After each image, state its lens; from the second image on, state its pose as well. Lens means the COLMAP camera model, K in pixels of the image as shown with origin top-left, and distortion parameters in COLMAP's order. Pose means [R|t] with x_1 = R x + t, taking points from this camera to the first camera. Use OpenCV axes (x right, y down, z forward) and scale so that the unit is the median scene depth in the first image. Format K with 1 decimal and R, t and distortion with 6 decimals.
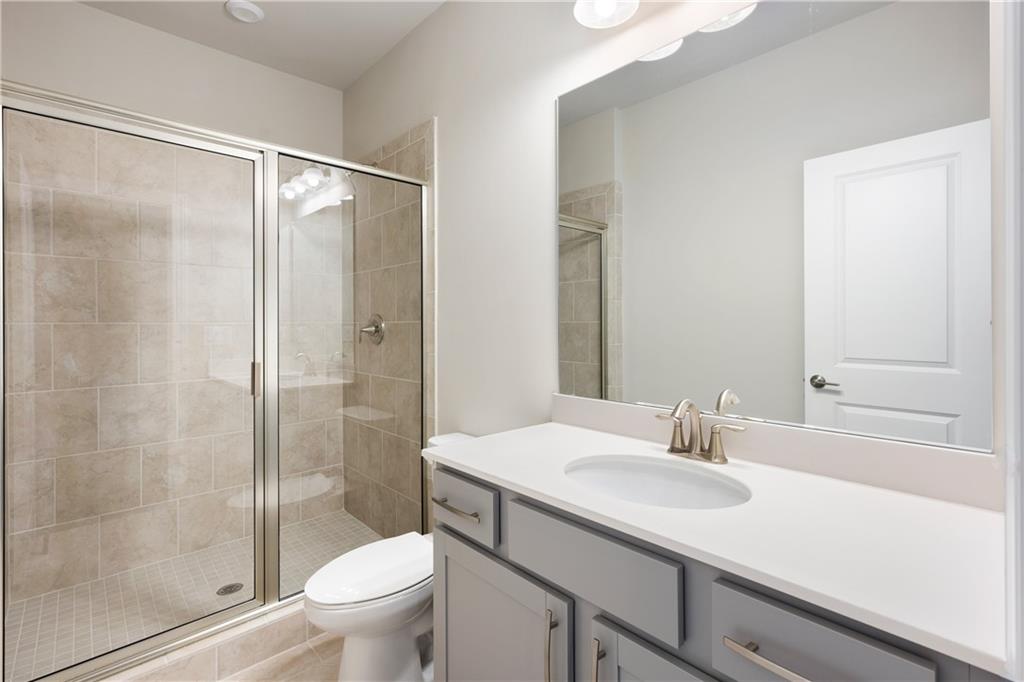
lens RADIAL K [[464.3, 0, 517.4], [0, 464.3, 334.6], [0, 0, 1]] dist [-0.021703, -0.000232]
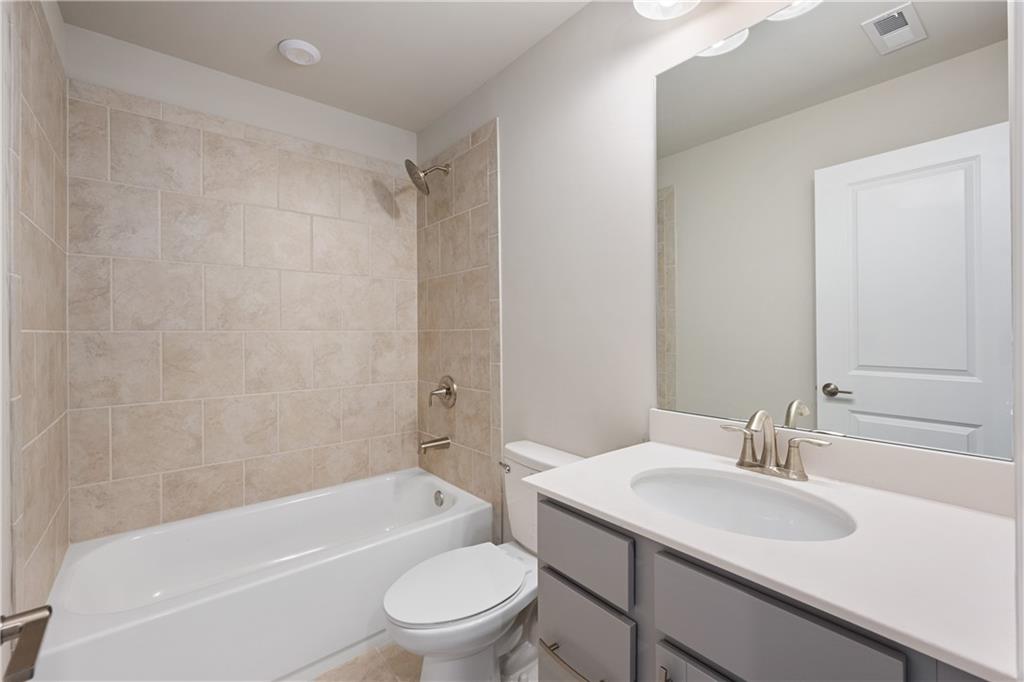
lens RADIAL K [[428.9, 0, 507.4], [0, 428.9, 335.7], [0, 0, 1]] dist [0.003086, 0.000036]
pose [[0.997792, -0.004311, -0.066276, -0.086589], [0.003558, 0.999928, -0.011479, -0.003518], [0.066321, 0.011218, 0.997735, 0.095731]]
